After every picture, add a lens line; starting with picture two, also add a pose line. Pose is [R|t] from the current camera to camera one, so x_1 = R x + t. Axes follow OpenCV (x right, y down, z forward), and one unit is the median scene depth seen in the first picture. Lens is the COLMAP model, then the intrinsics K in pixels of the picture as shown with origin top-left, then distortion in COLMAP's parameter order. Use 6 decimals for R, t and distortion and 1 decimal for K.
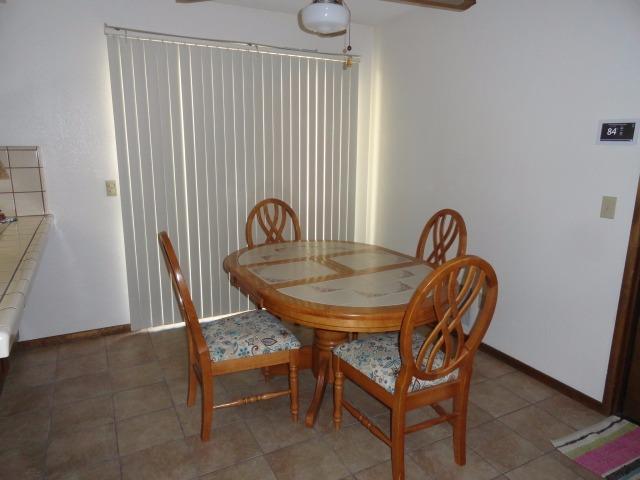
lens RADIAL K [[437.7, 0, 320.0], [0, 437.7, 240.0], [0, 0, 1]] dist [-0.002263, -0.001008]
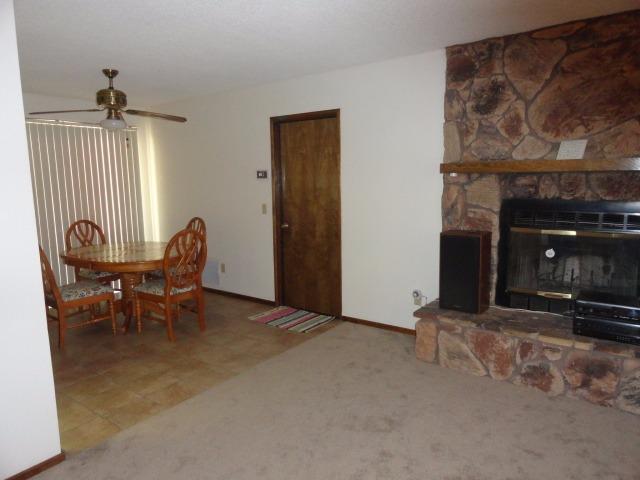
lens RADIAL K [[437.7, 0, 320.0], [0, 437.7, 240.0], [0, 0, 1]] dist [-0.002263, -0.001008]
pose [[0.900798, -0.086716, 0.425493, -0.023829], [0.116792, 0.992134, -0.045058, 0.171959], [-0.418238, 0.090283, 0.903839, -0.876690]]
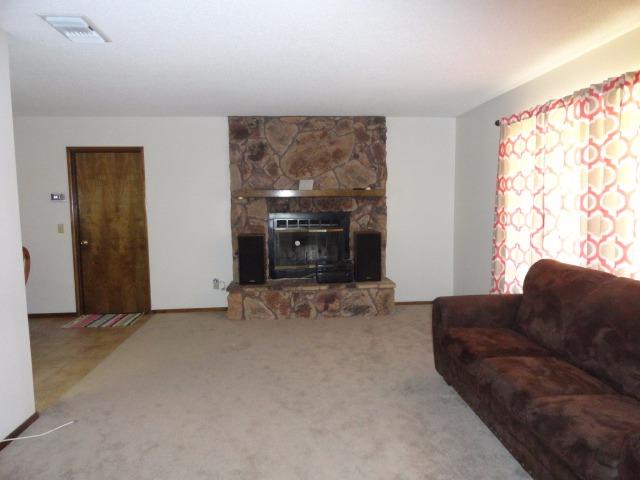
lens RADIAL K [[446.2, 0, 320.0], [0, 446.2, 240.0], [0, 0, 1]] dist [-0.000681, -0.000797]
pose [[0.396785, -0.102434, 0.912178, -0.820241], [0.209676, 0.977594, 0.018574, 0.195161], [-0.893643, 0.183892, 0.409373, -1.018325]]
